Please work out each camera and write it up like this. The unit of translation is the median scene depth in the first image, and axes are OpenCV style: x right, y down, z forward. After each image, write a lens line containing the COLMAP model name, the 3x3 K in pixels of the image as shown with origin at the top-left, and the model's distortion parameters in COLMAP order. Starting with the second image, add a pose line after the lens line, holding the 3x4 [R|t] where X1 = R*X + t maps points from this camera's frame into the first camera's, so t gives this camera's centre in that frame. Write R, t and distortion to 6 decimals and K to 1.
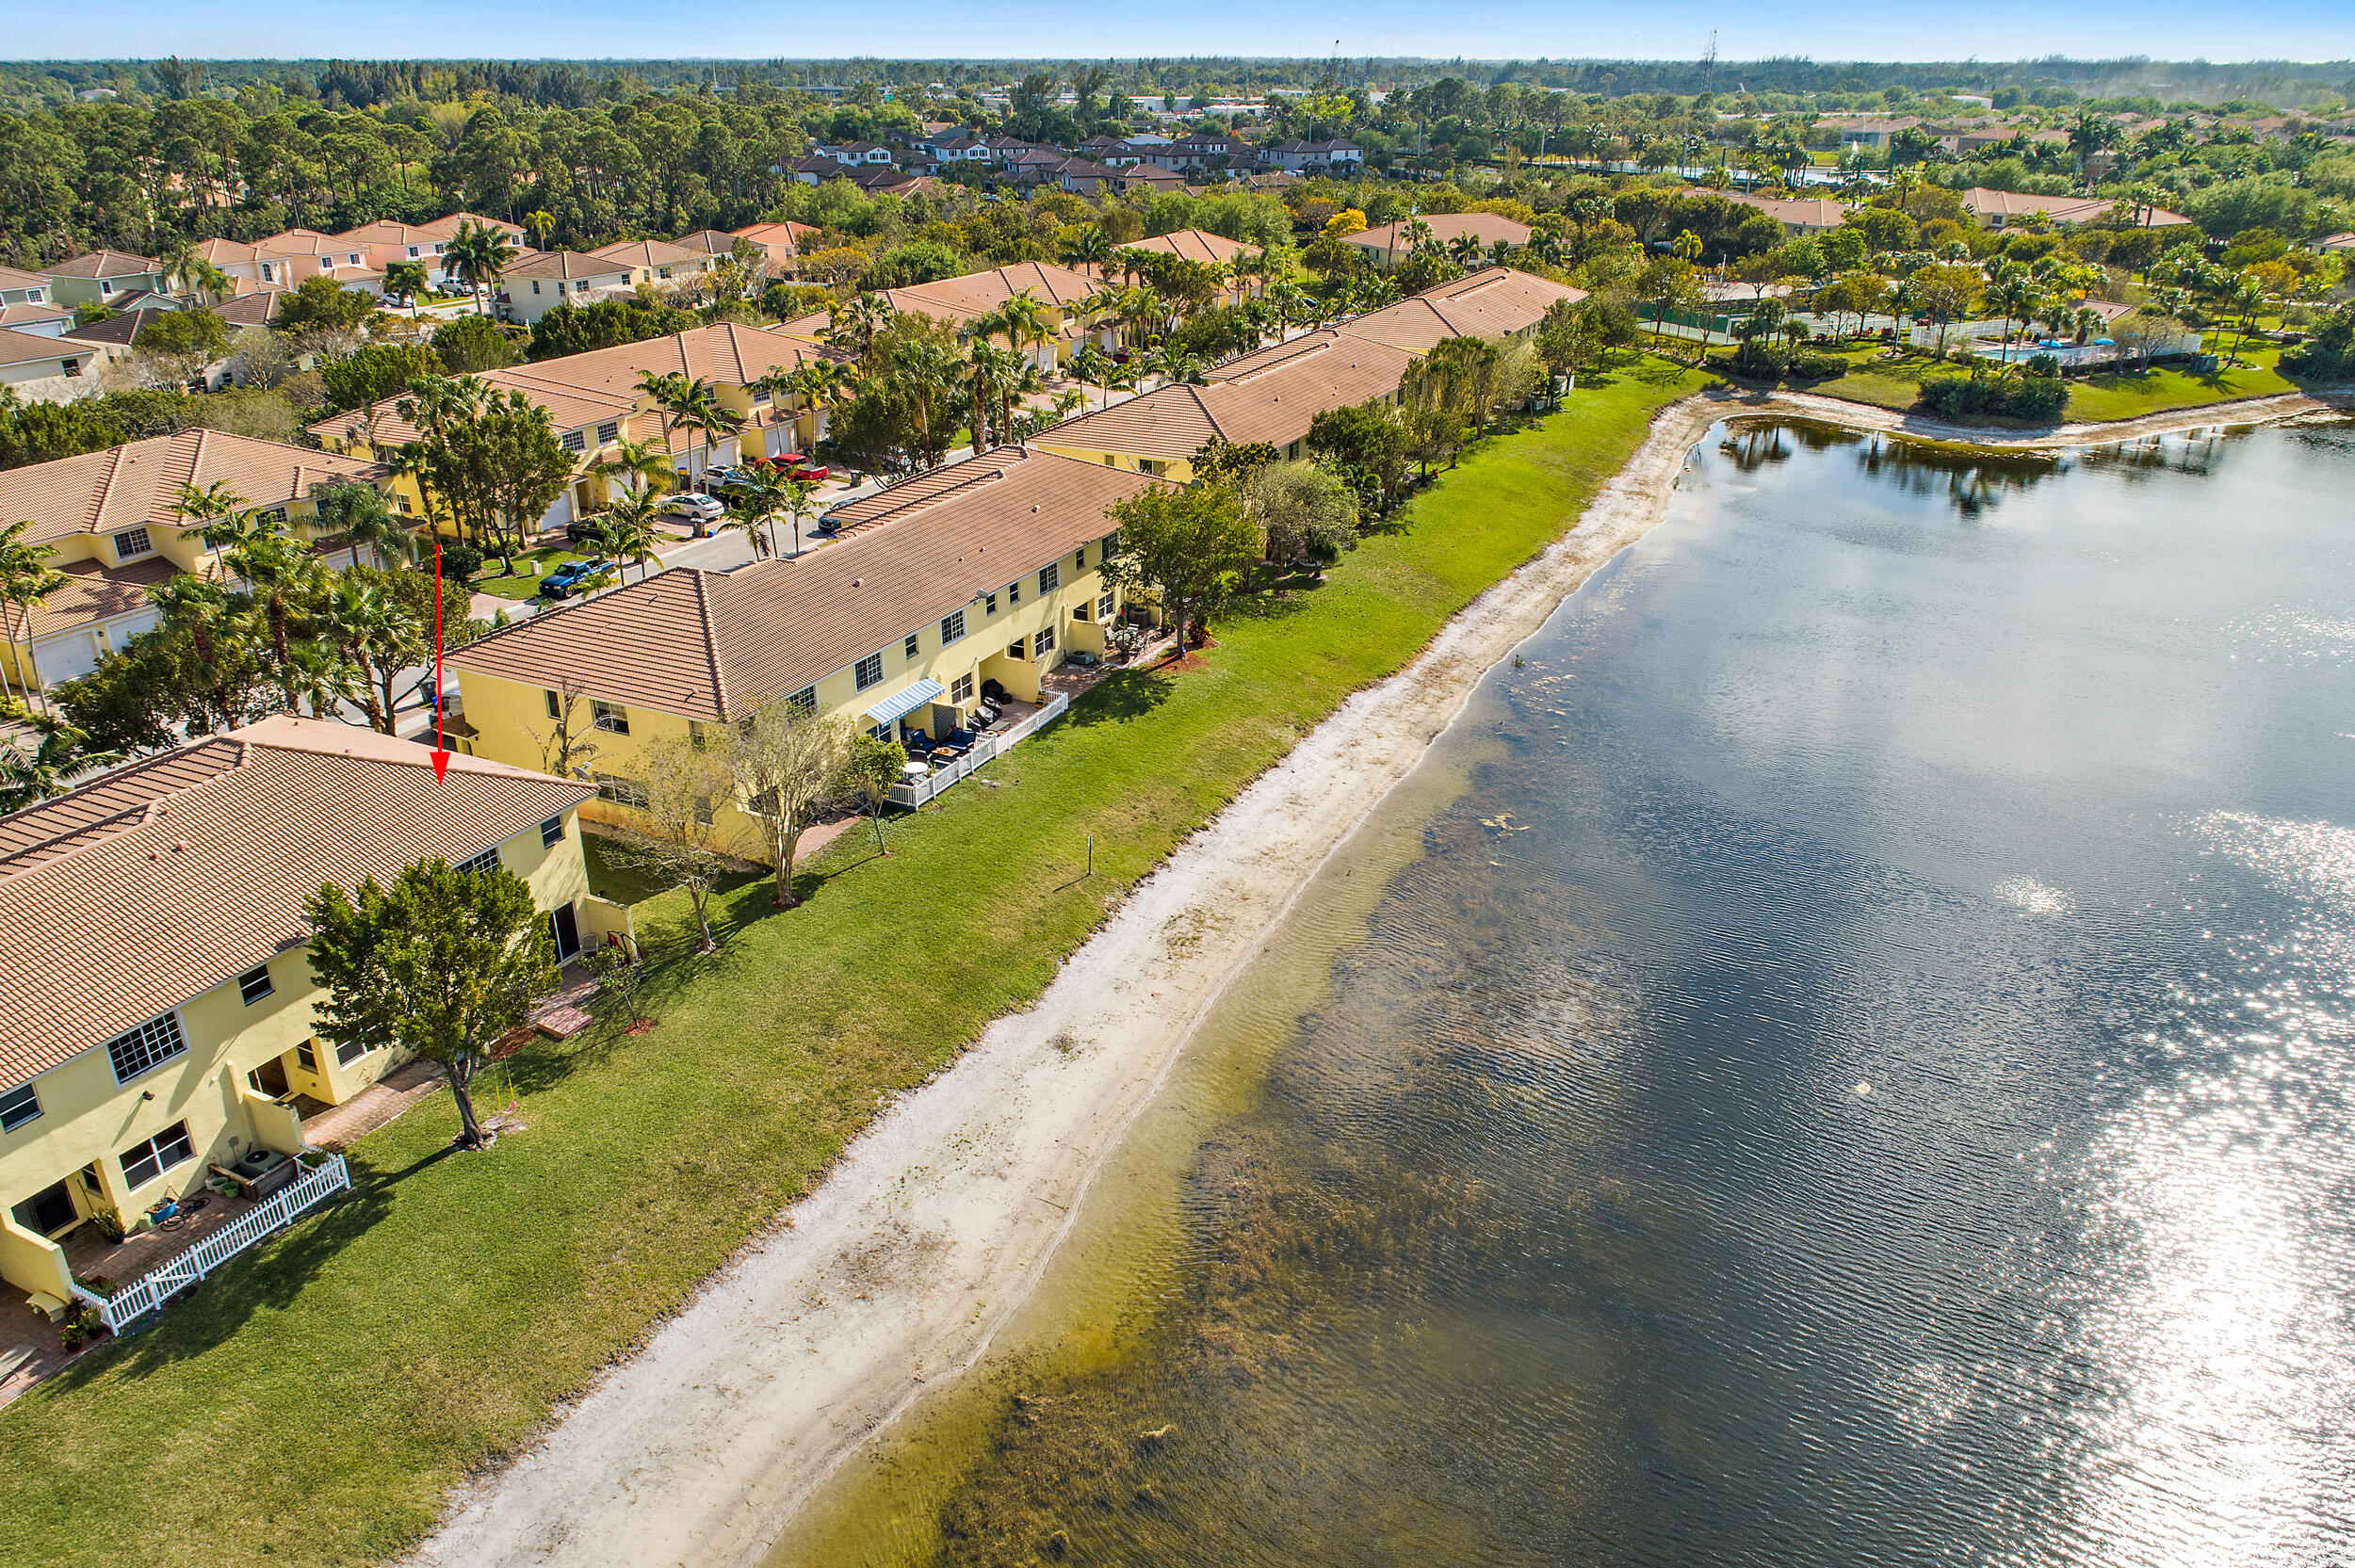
lens RADIAL K [[1629.0, 0, 1175.4], [0, 1629.0, 780.2], [0, 0, 1]] dist [-0.012477, 0.003003]
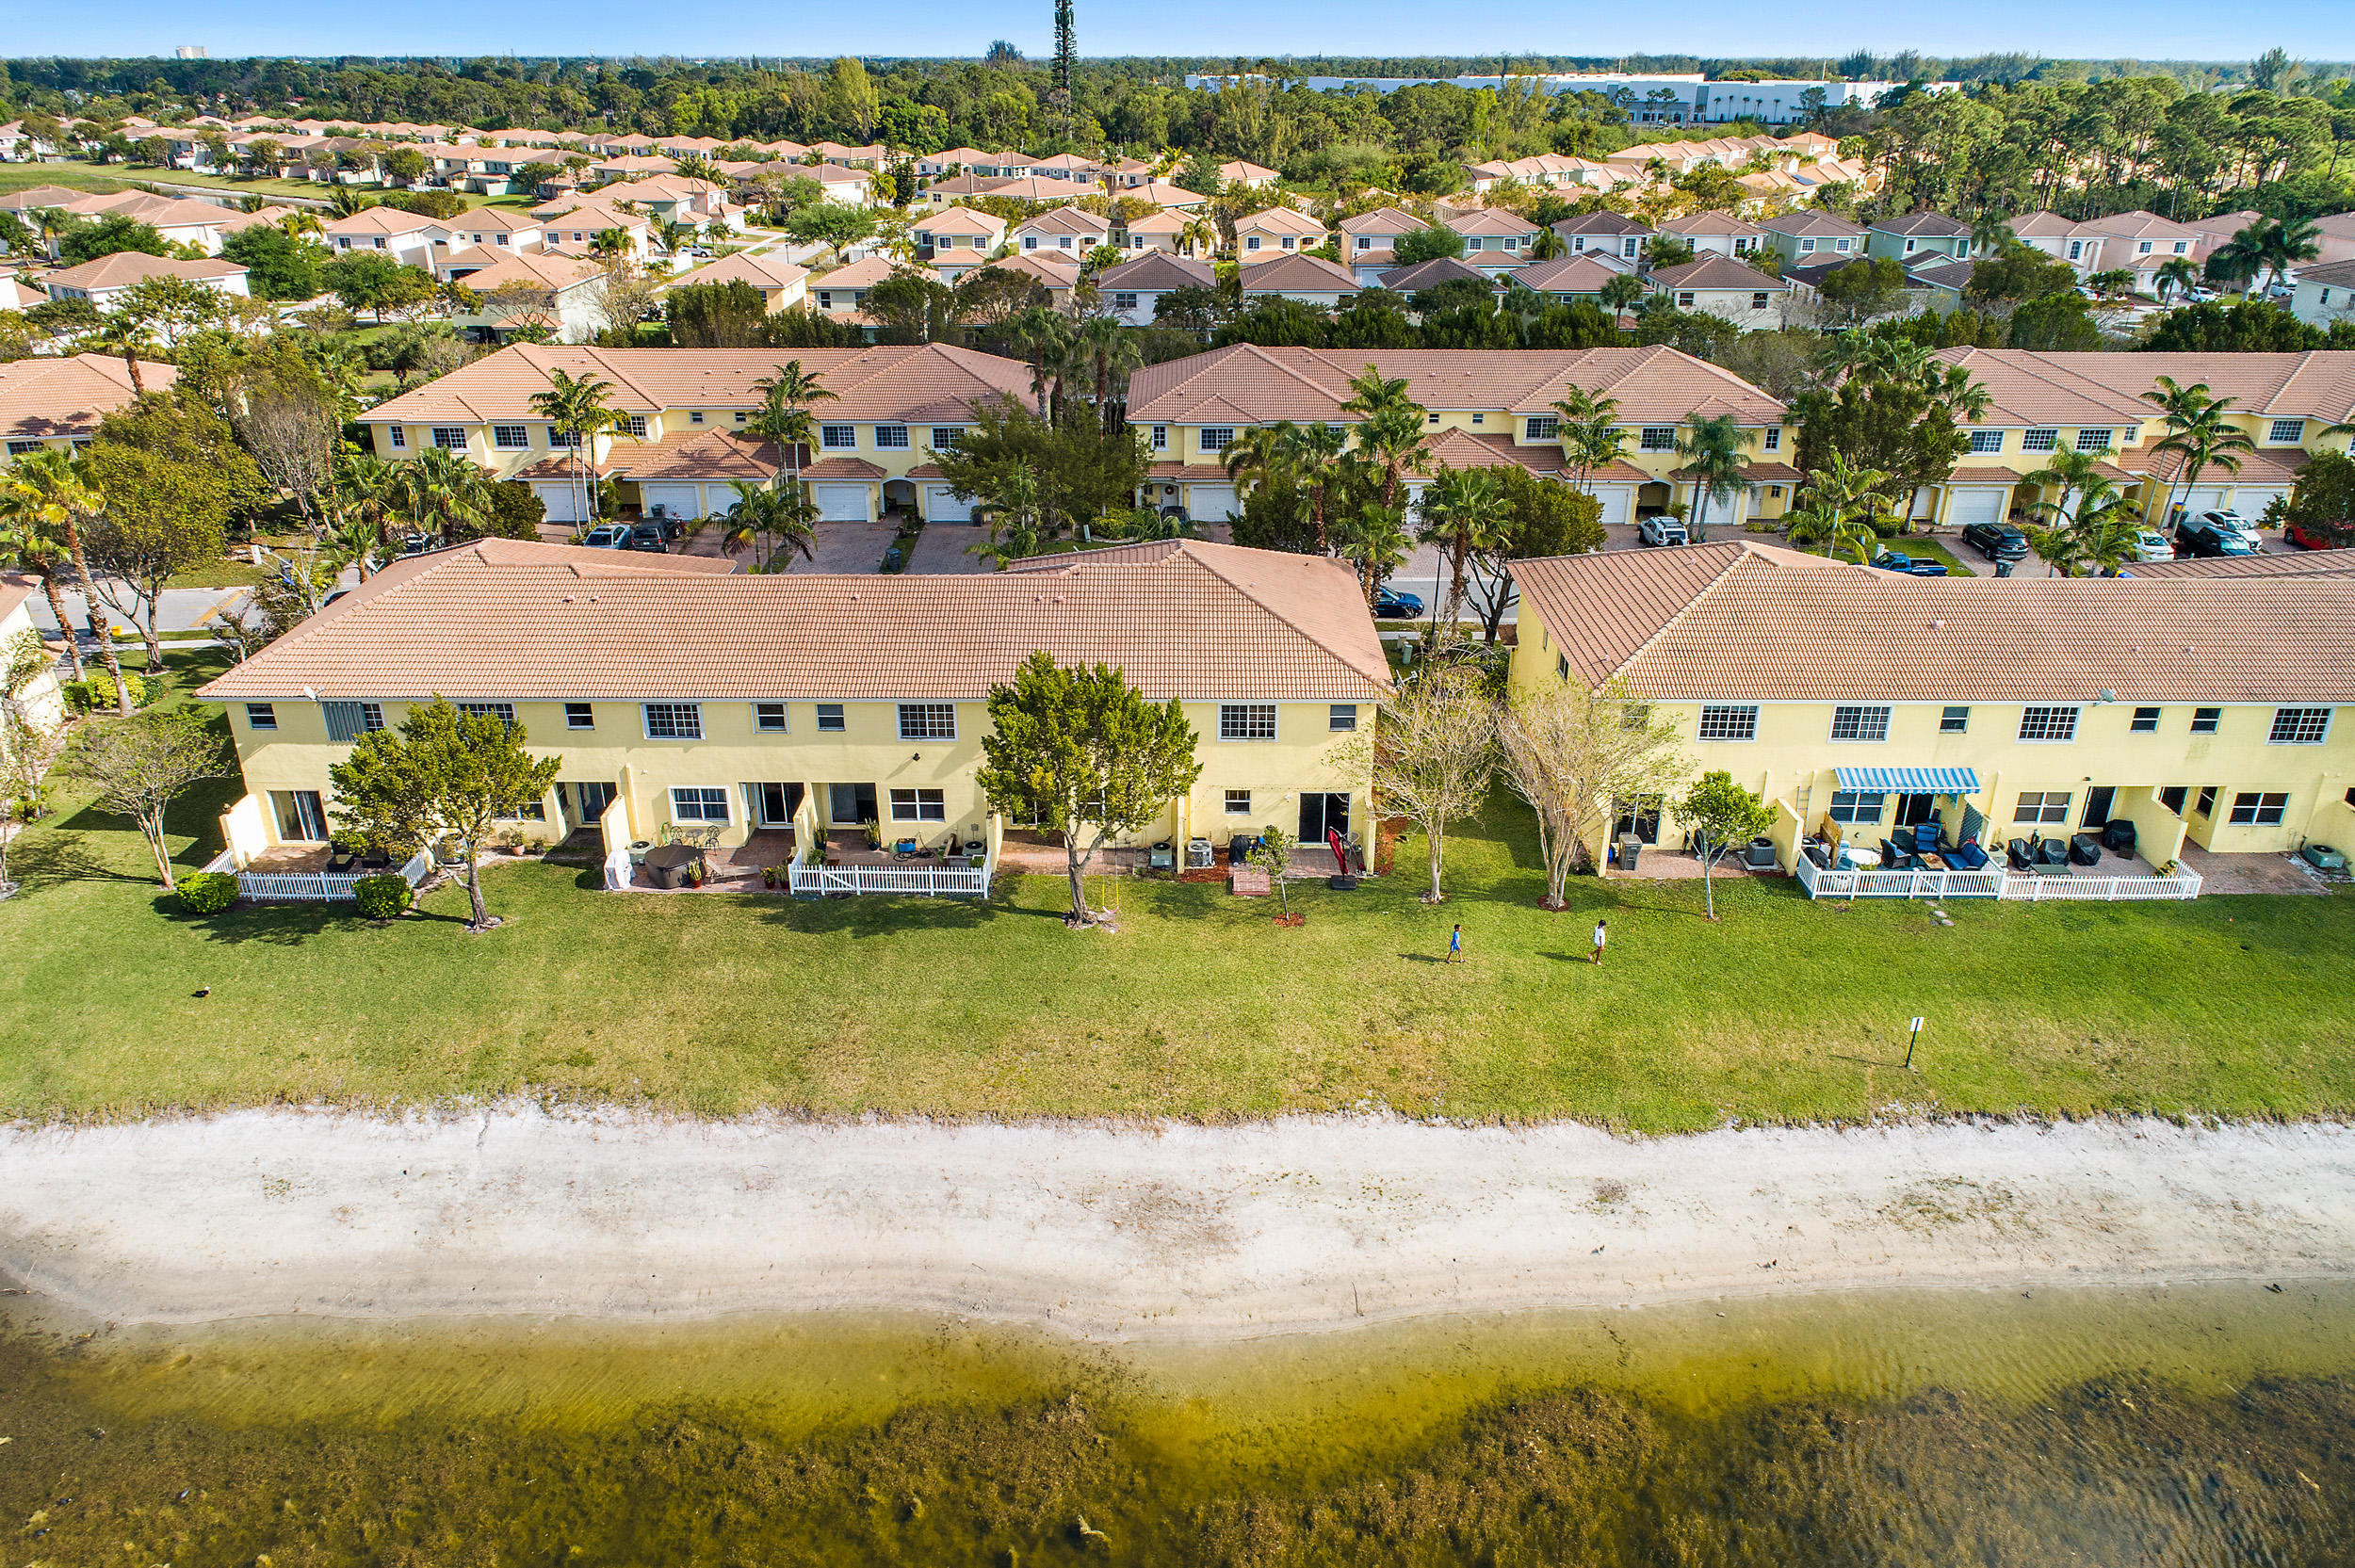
lens RADIAL K [[1629.0, 0, 1174.6], [0, 1629.0, 789.0], [0, 0, 1]] dist [-0.012477, 0.003003]
pose [[0.439714, 0.370589, -0.818117, 0.468318], [-0.367679, 0.905352, 0.212488, -0.118037], [0.819429, 0.207370, 0.534353, 0.429817]]
